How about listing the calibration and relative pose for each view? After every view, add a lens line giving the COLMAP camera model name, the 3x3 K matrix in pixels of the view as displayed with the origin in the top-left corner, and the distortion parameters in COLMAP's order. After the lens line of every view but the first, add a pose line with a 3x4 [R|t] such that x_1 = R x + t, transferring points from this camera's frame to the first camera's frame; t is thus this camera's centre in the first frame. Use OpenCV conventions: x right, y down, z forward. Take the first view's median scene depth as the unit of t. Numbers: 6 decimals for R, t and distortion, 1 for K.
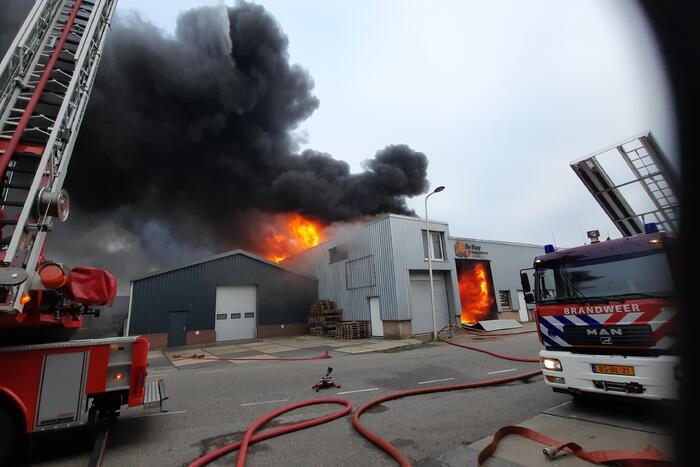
lens RADIAL K [[324.5, 0, 352.8], [0, 324.5, 227.0], [0, 0, 1]] dist [-0.014410, -0.000200]
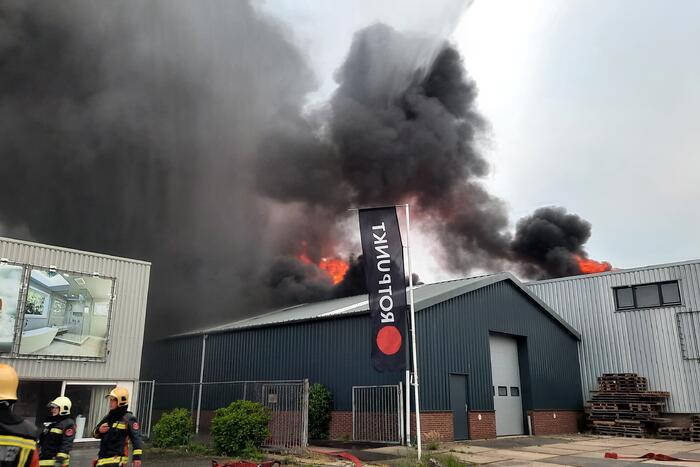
lens RADIAL K [[608.0, 0, 346.2], [0, 608.0, 216.2], [0, 0, 1]] dist [0.074899, -0.105208]
pose [[0.972820, 0.123336, 0.195982, -1.231556], [-0.114213, 0.991806, -0.057233, 0.098117], [-0.201435, 0.033294, 0.978936, 0.022757]]
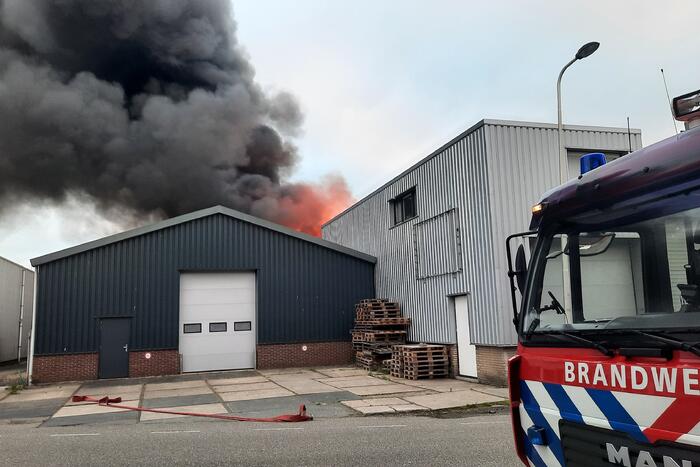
lens RADIAL K [[602.4, 0, 357.1], [0, 602.4, 220.3], [0, 0, 1]] dist [0.070791, -0.094029]
pose [[0.960695, -0.023023, -0.276651, 0.216662], [0.049752, 0.994699, 0.089988, 0.021281], [0.273113, -0.100215, 0.956748, 0.145091]]
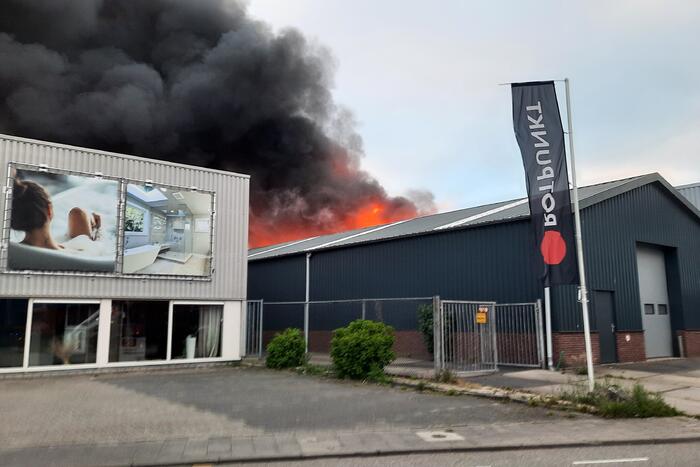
lens RADIAL K [[611.5, 0, 350.3], [0, 611.5, 226.3], [0, 0, 1]] dist [0.071907, -0.087553]
pose [[0.993873, 0.070553, 0.085086, -1.270635], [-0.078510, 0.992461, 0.094114, 0.143759], [-0.077804, -0.100218, 0.991919, 0.186457]]
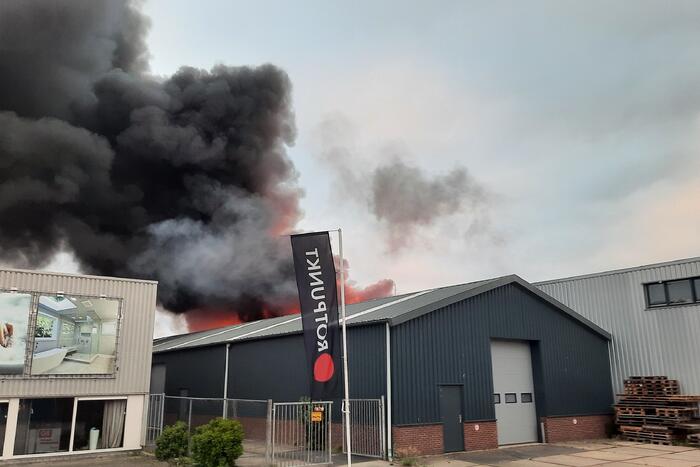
lens RADIAL K [[611.5, 0, 350.3], [0, 611.5, 226.3], [0, 0, 1]] dist [0.071907, -0.087553]
pose [[0.996445, 0.065237, 0.053313, -0.998720], [-0.065285, 0.997866, -0.000838, 0.011128], [-0.053254, -0.002645, 0.998578, -0.015851]]
